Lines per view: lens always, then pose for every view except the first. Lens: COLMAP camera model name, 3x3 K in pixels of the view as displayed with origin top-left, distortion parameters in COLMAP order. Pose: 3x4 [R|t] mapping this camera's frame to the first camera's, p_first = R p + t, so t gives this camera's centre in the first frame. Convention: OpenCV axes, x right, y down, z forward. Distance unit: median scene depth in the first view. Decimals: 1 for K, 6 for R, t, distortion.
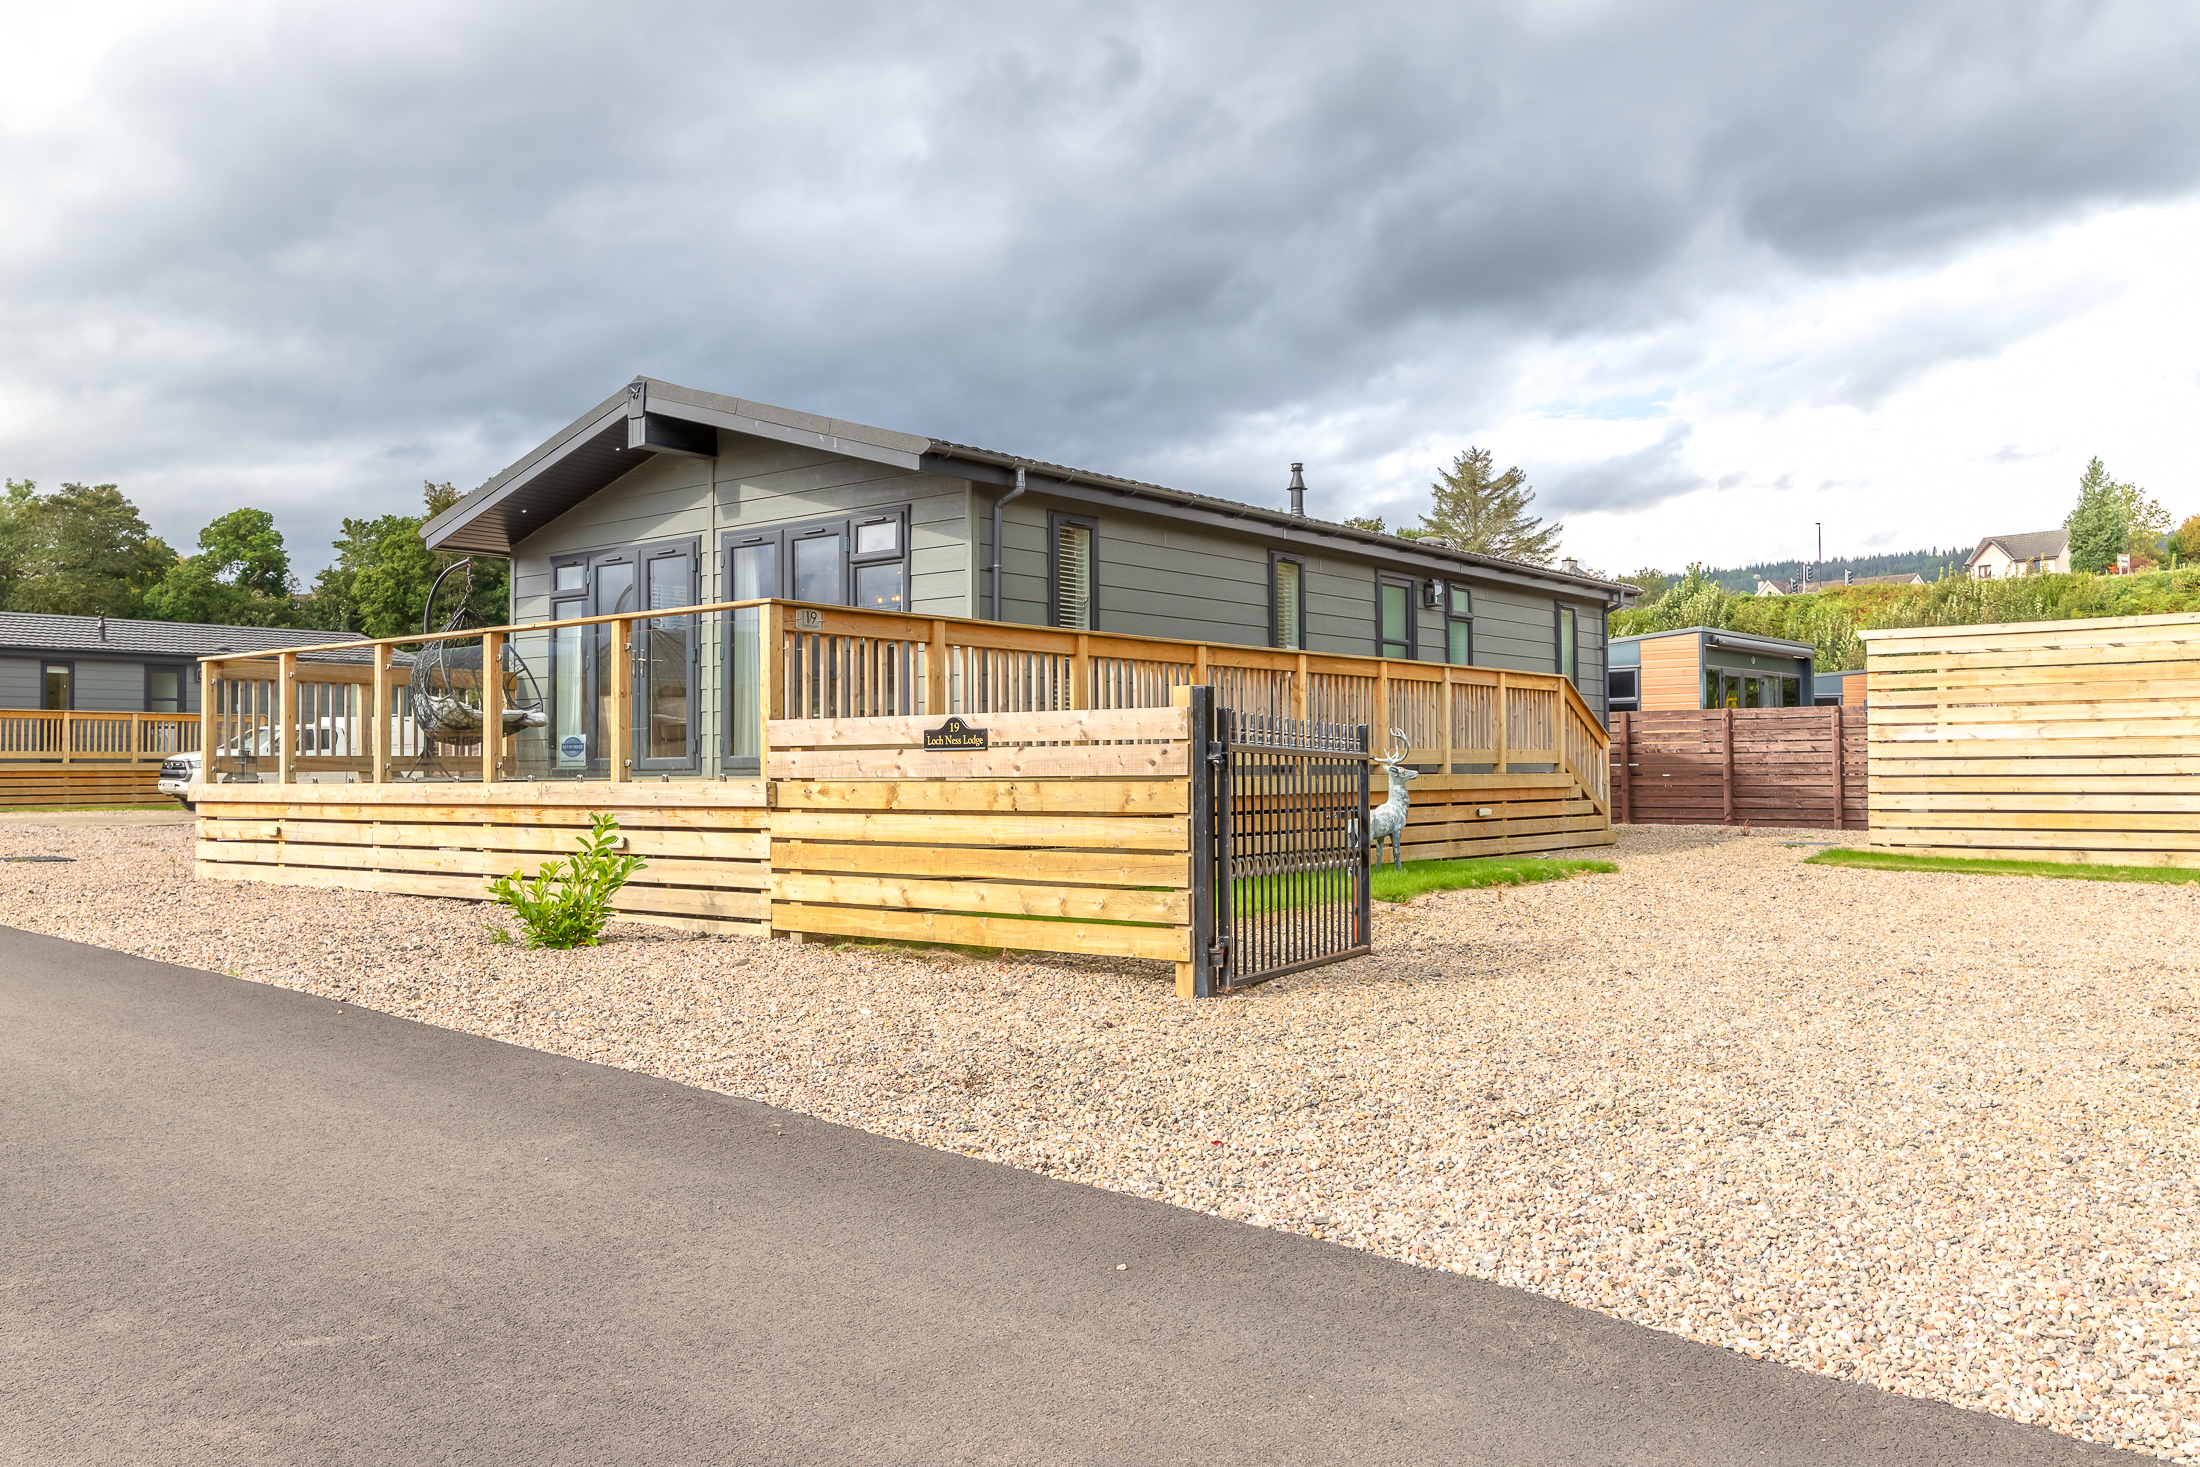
lens RADIAL K [[1719.2, 0, 1099.0], [0, 1719.2, 696.6], [0, 0, 1]] dist [-0.000525, -0.000284]
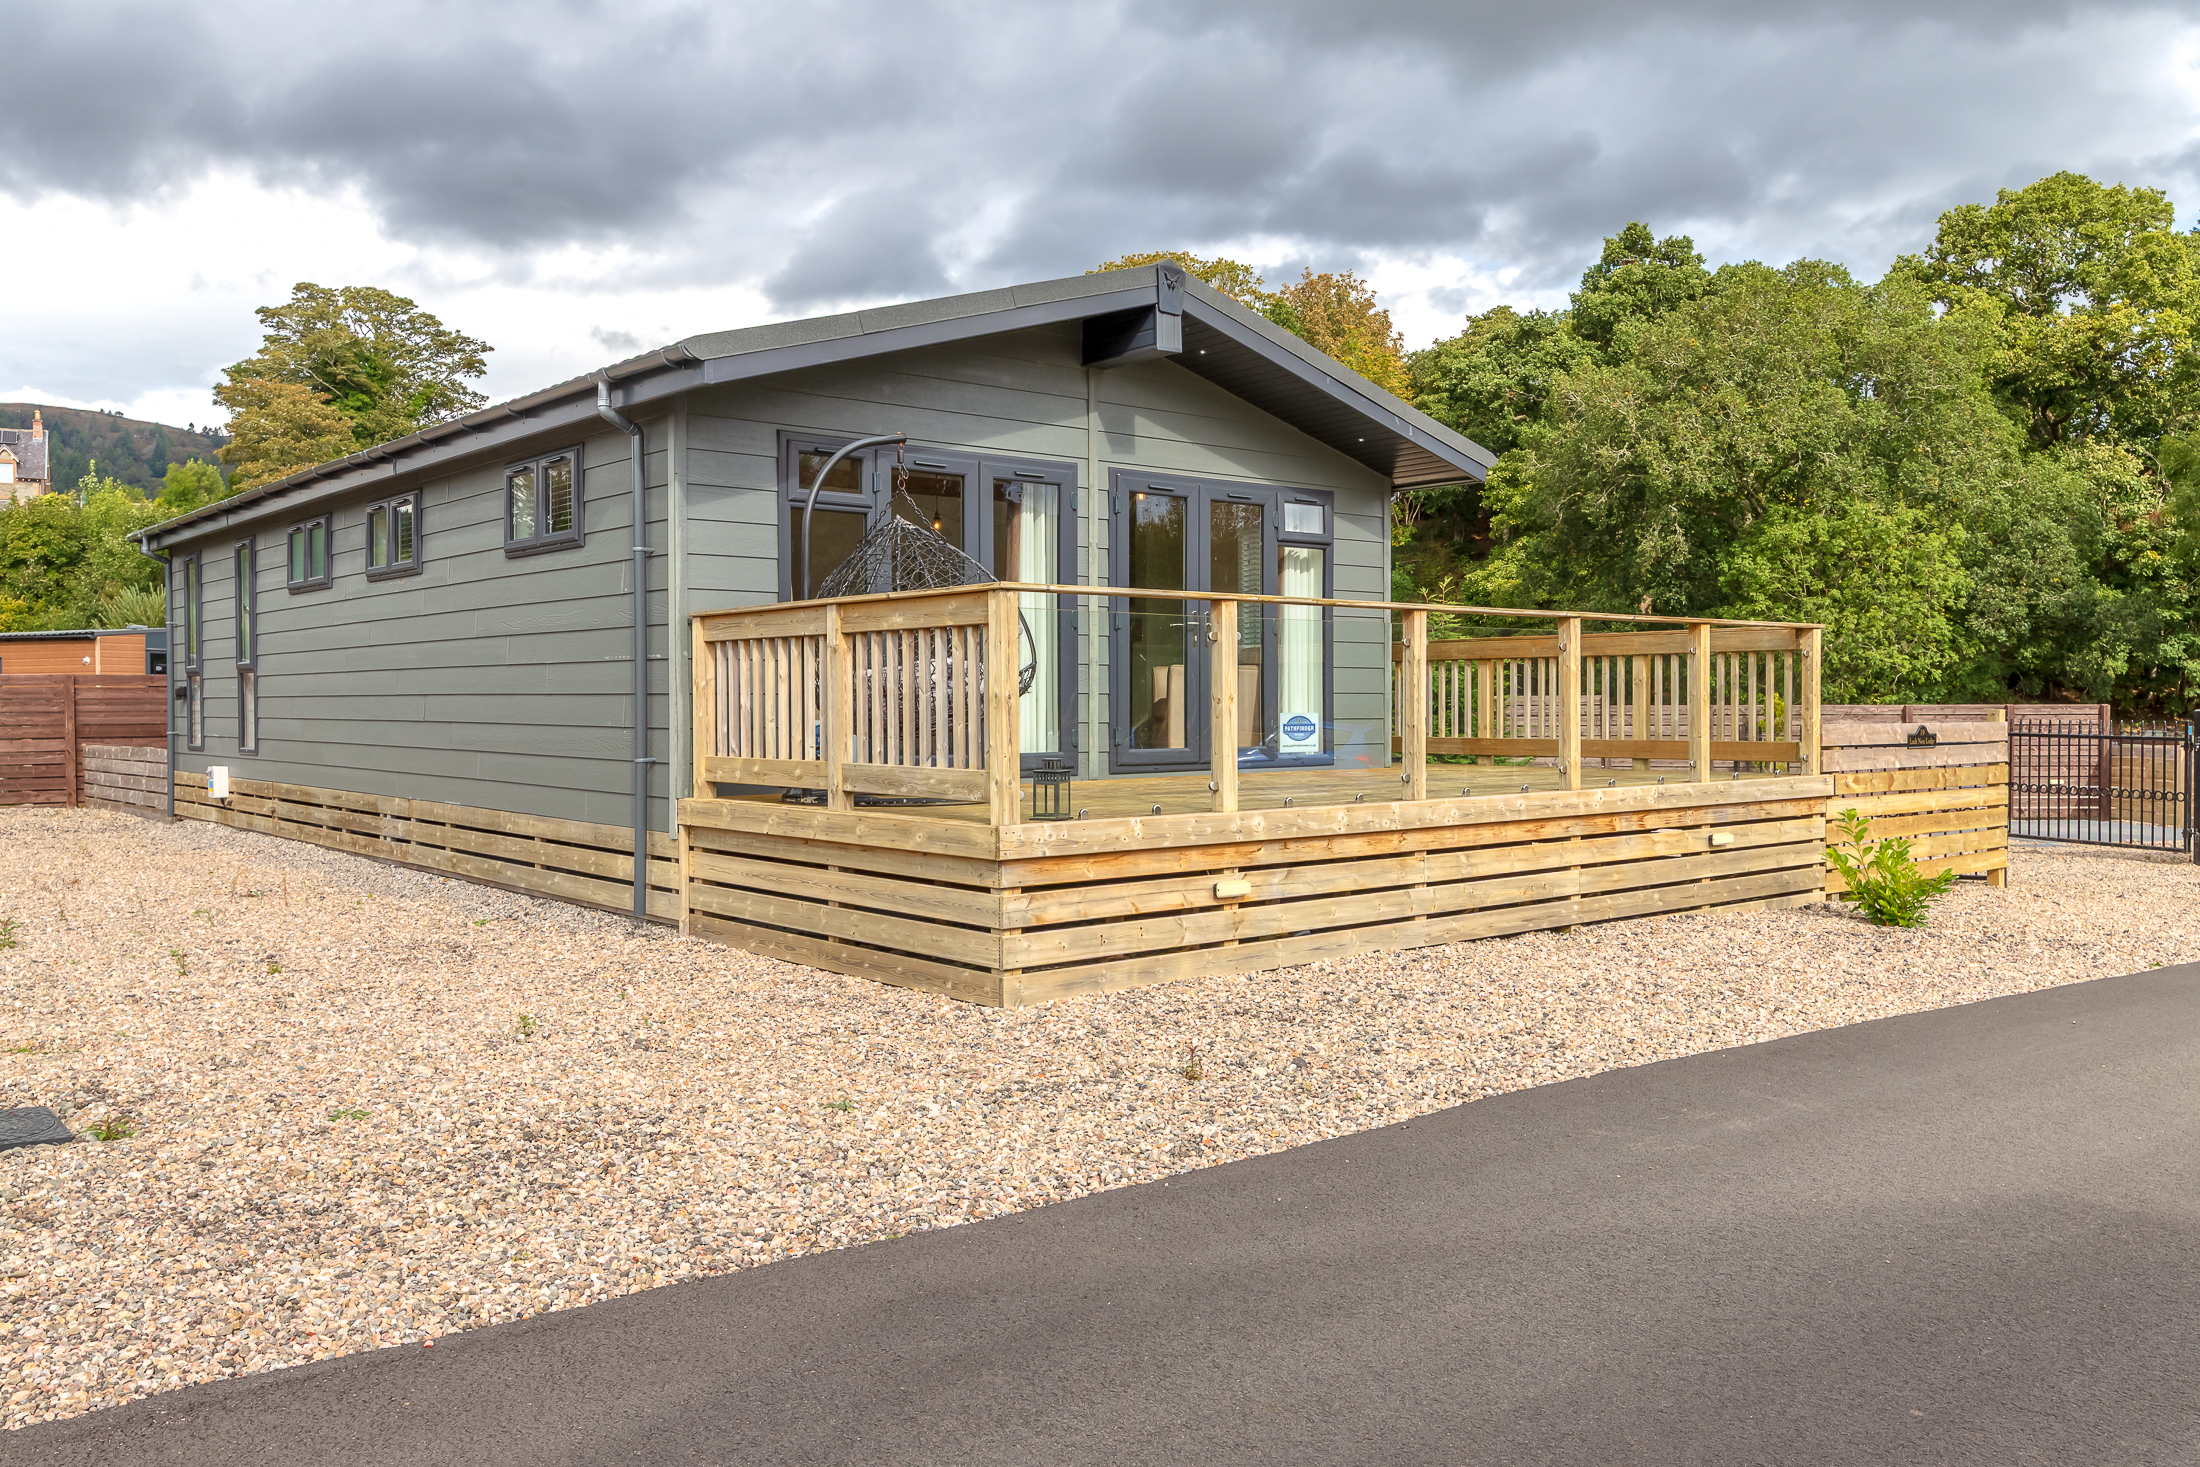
lens RADIAL K [[1719.2, 0, 1099.0], [0, 1719.2, 696.6], [0, 0, 1]] dist [-0.000525, -0.000284]
pose [[0.197817, 0.006239, 0.980219, -1.098069], [-0.043425, 0.999054, 0.002404, 0.009448], [-0.979277, -0.043042, 0.197901, 0.926538]]
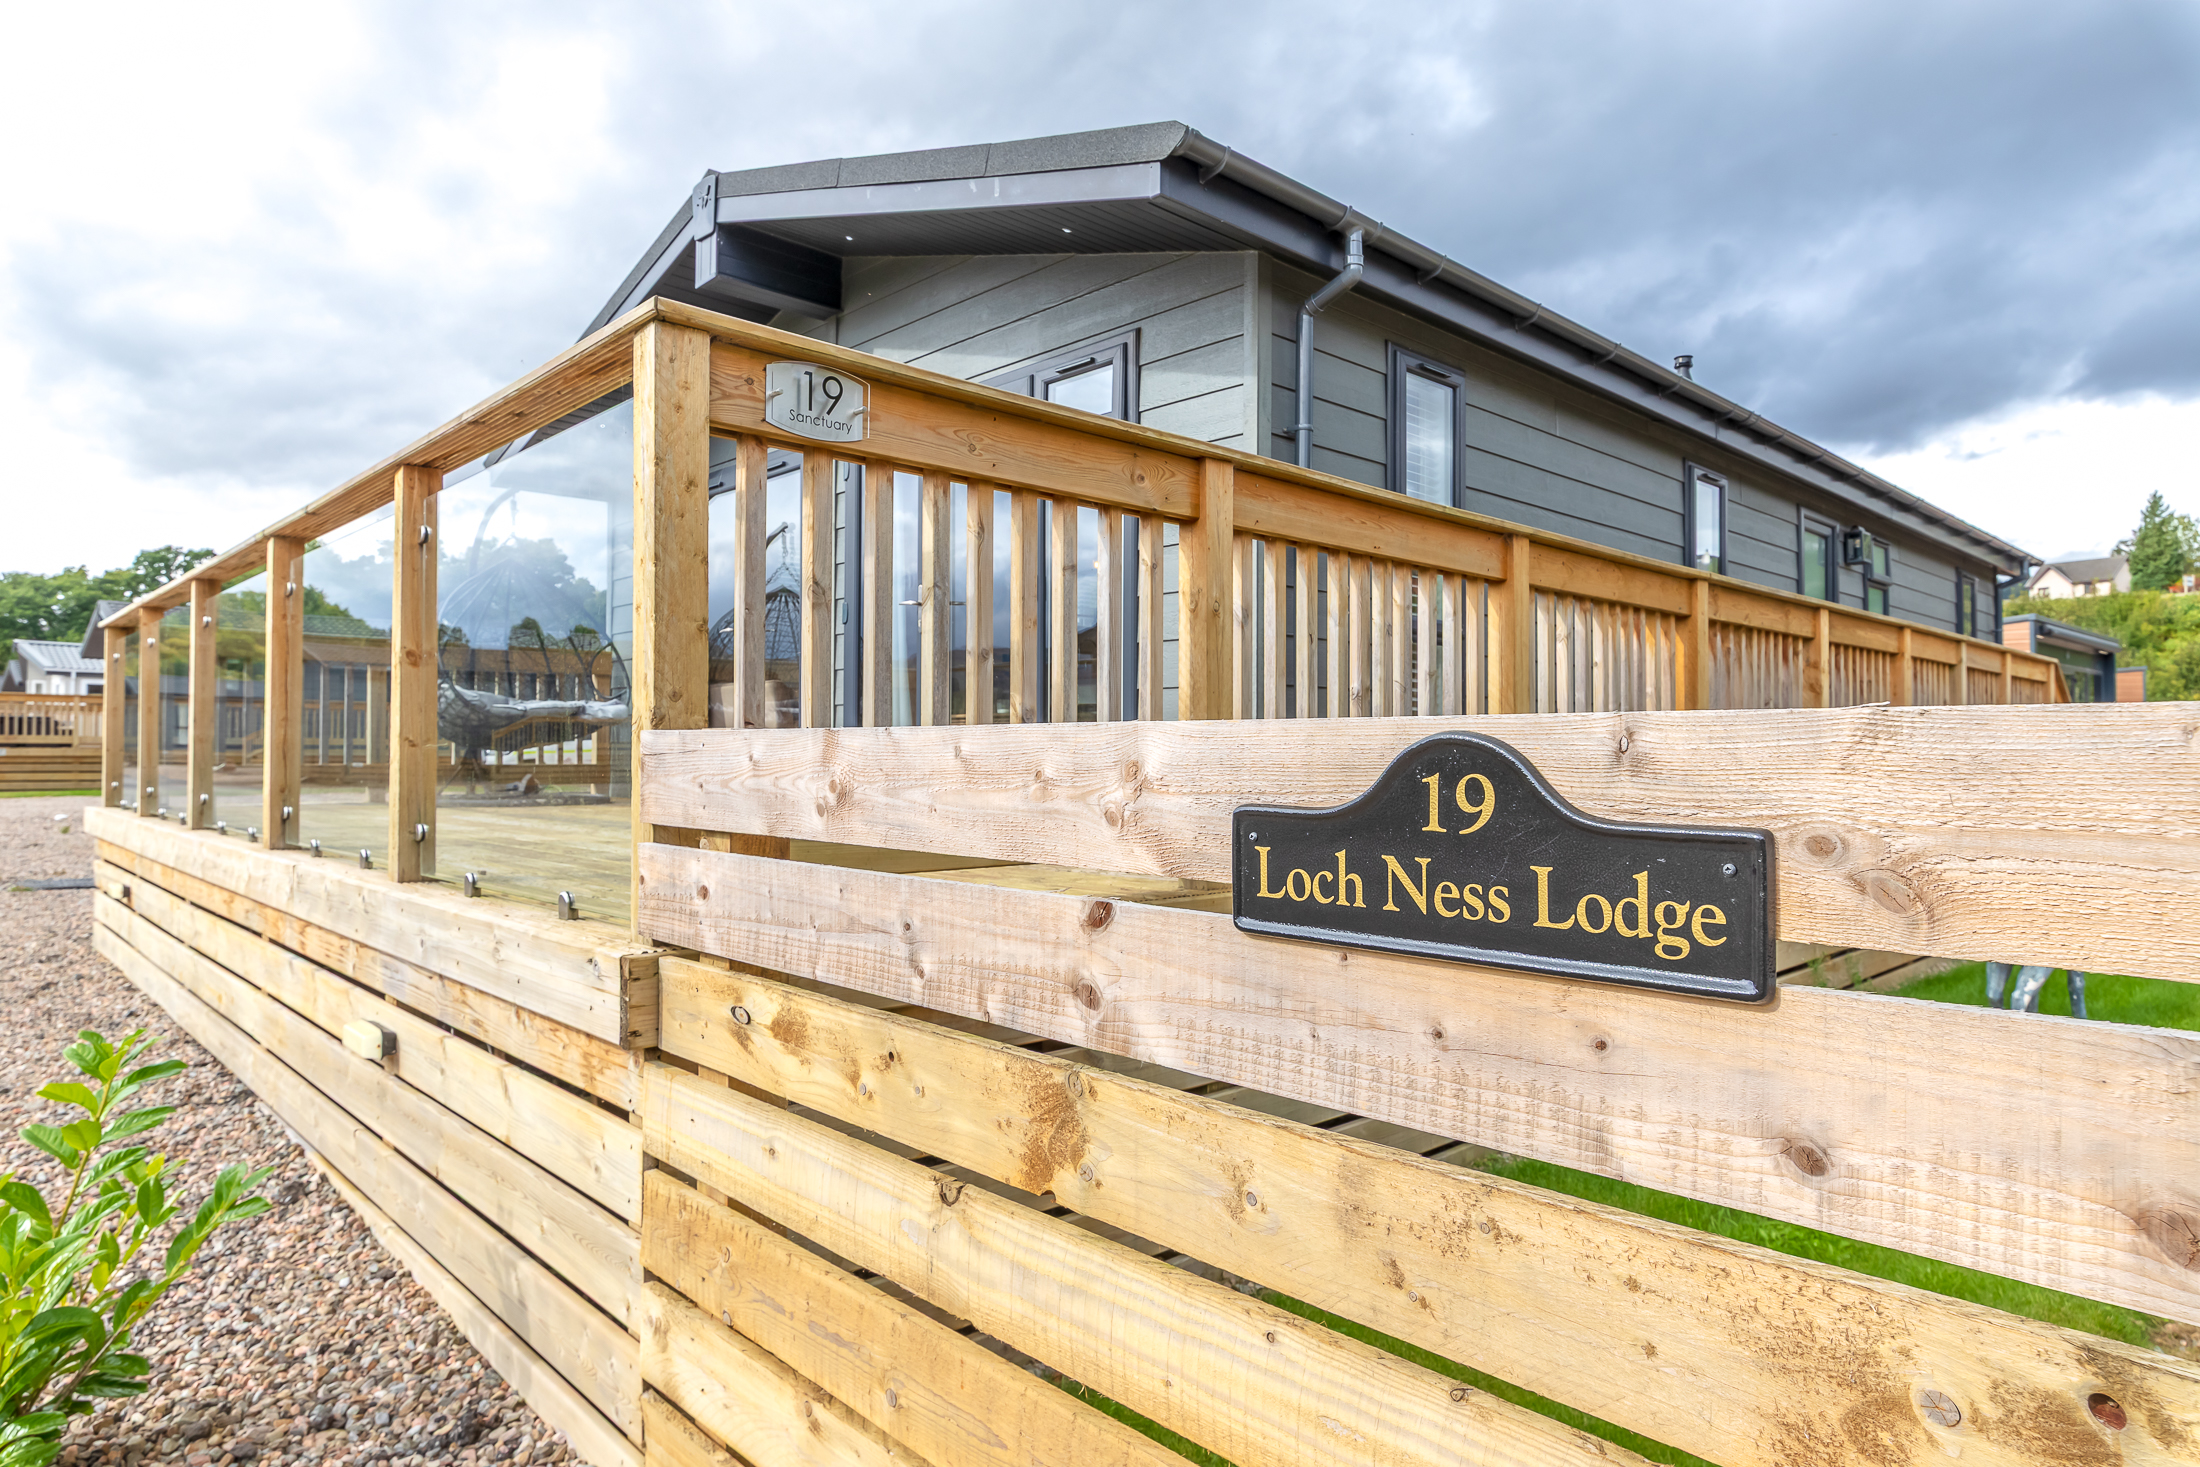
lens RADIAL K [[1281.4, 0, 1100.0], [0, 1281.4, 733.5], [0, 0, 1]] dist [-0.004280, -0.002084]
pose [[0.990856, 0.006646, -0.134761, -0.065968], [-0.002840, 0.999592, 0.028417, 0.005871], [0.134895, -0.027774, 0.990471, 0.588260]]
